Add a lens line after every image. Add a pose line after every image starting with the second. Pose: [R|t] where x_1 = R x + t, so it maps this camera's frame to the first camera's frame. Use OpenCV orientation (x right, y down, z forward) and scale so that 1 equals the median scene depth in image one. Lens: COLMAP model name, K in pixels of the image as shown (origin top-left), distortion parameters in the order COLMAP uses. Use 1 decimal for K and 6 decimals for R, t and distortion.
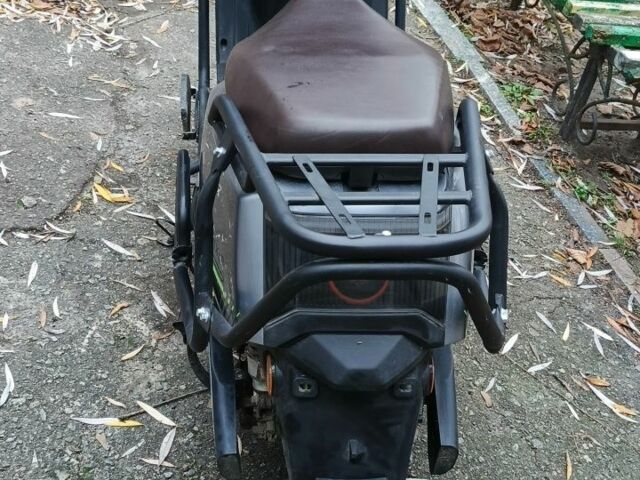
lens RADIAL K [[965.1, 0, 322.9], [0, 965.1, 243.3], [0, 0, 1]] dist [0.063084, 0.000000]
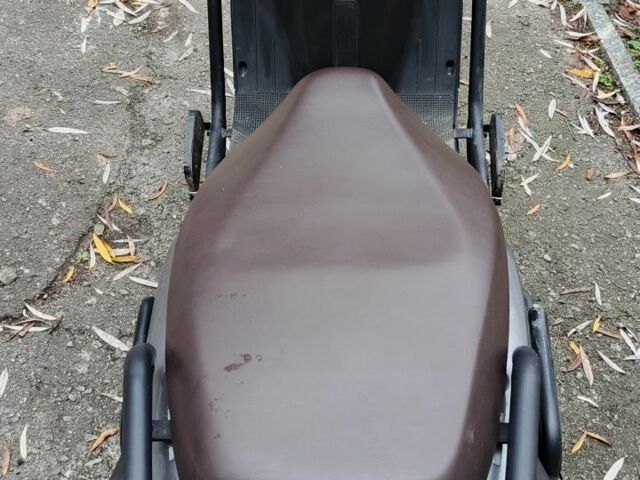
lens RADIAL K [[965.1, 0, 318.1], [0, 965.1, 236.4], [0, 0, 1]] dist [0.063084, 0.000000]
pose [[0.990713, 0.014962, -0.135144, 0.057626], [0.008542, 0.985116, 0.171678, -0.190941], [0.135701, -0.171238, 0.975840, 0.223996]]
